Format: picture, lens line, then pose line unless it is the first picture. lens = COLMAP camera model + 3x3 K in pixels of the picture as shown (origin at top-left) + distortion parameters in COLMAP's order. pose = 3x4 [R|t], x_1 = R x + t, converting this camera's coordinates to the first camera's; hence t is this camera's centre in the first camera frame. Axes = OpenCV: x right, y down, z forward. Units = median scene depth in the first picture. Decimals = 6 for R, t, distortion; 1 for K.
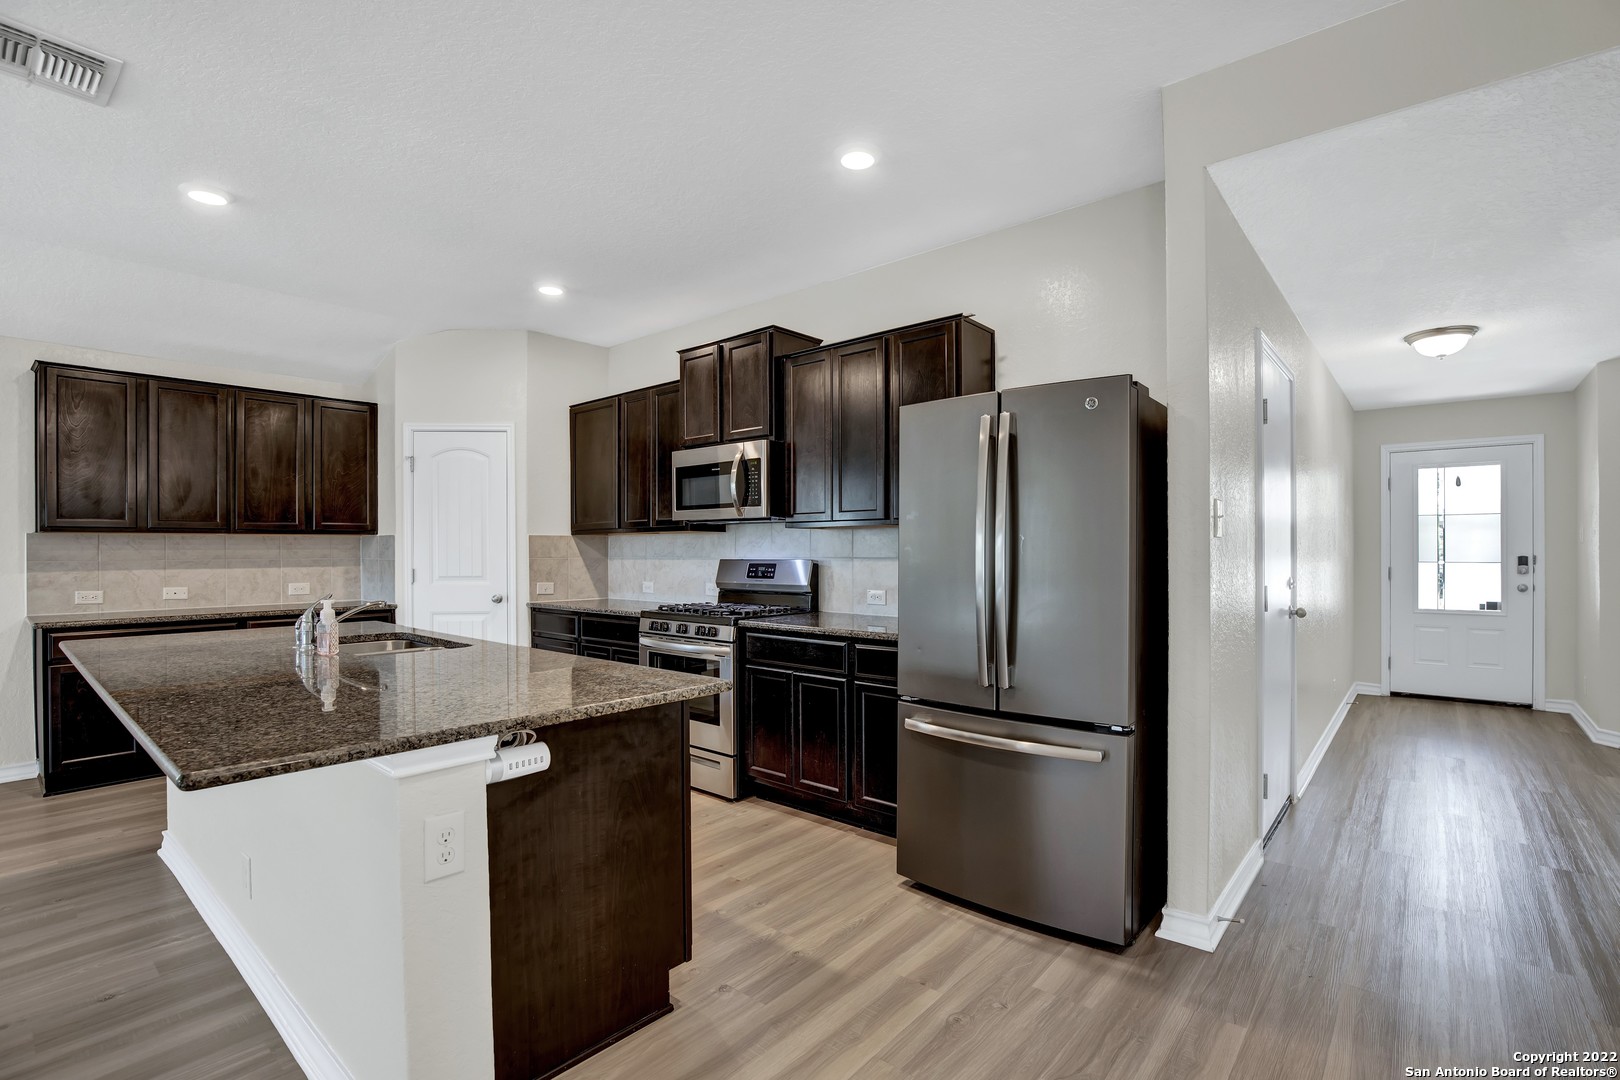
lens RADIAL K [[754.4, 0, 832.4], [0, 754.4, 551.6], [0, 0, 1]] dist [-0.026278, 0.003636]
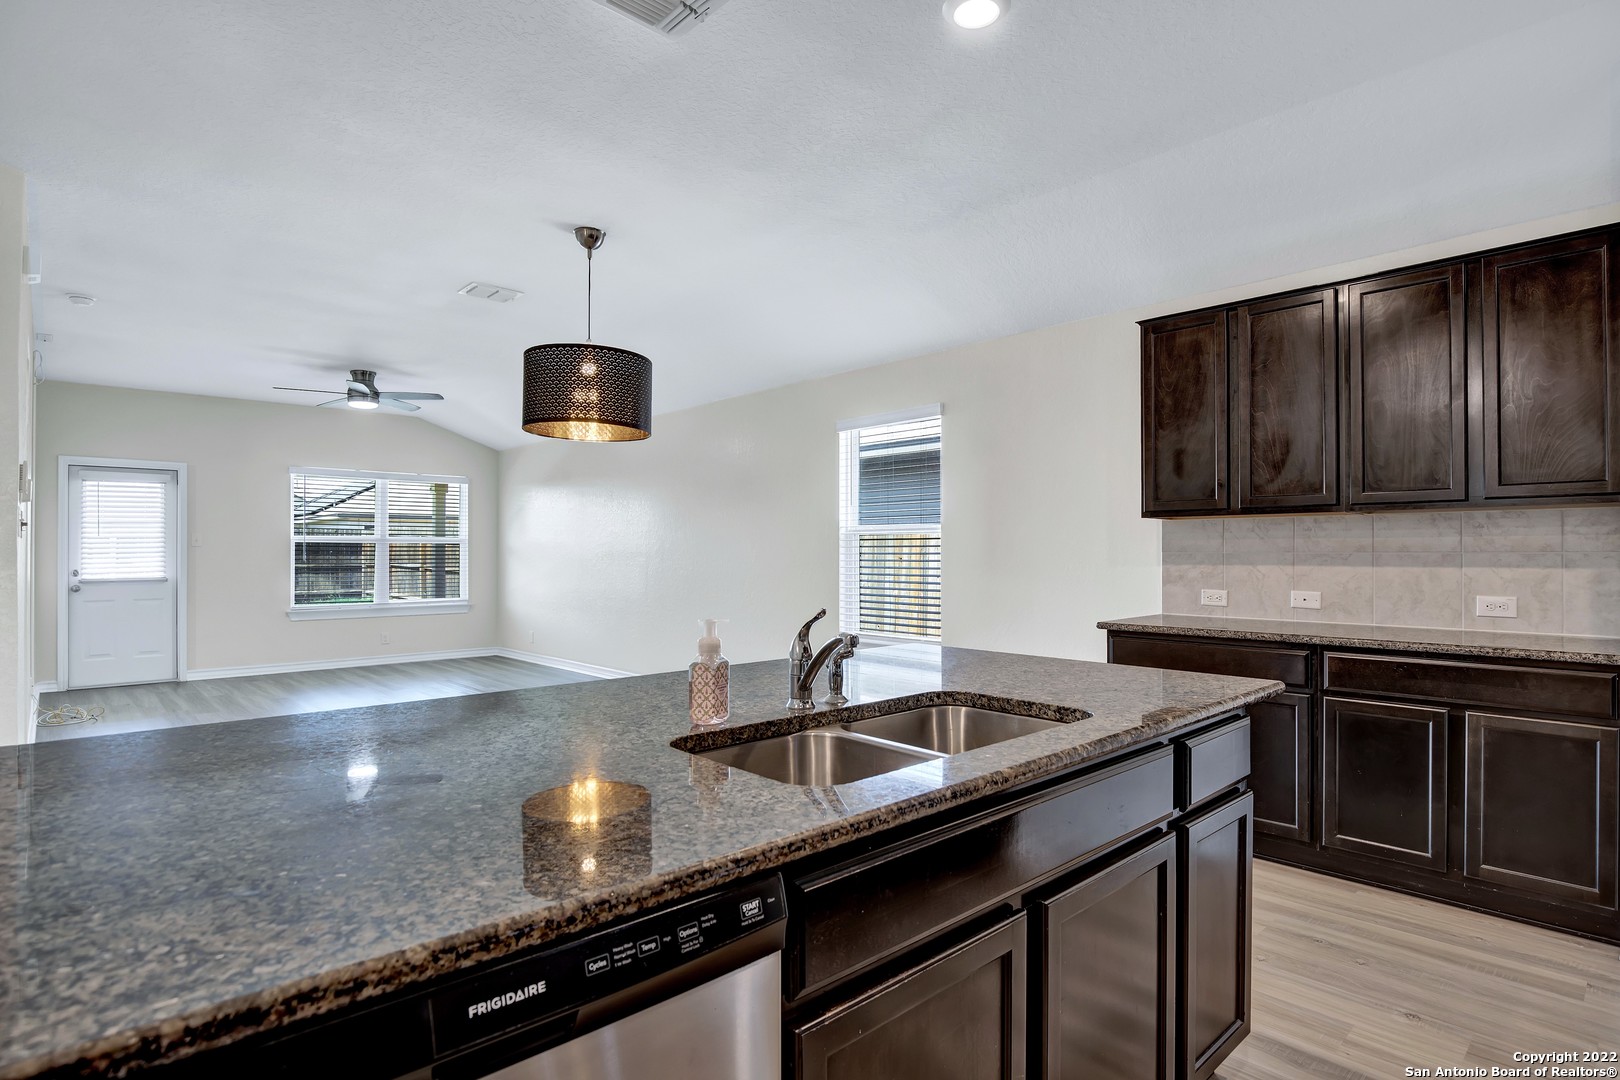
lens RADIAL K [[827.9, 0, 823.2], [0, 827.9, 549.3], [0, 0, 1]] dist [-0.012307, 0.002318]
pose [[-0.112489, 0.001210, -0.993652, -0.056916], [0.000197, 0.999999, 0.001195, 0.007892], [0.993653, -0.000062, -0.112489, 0.673063]]
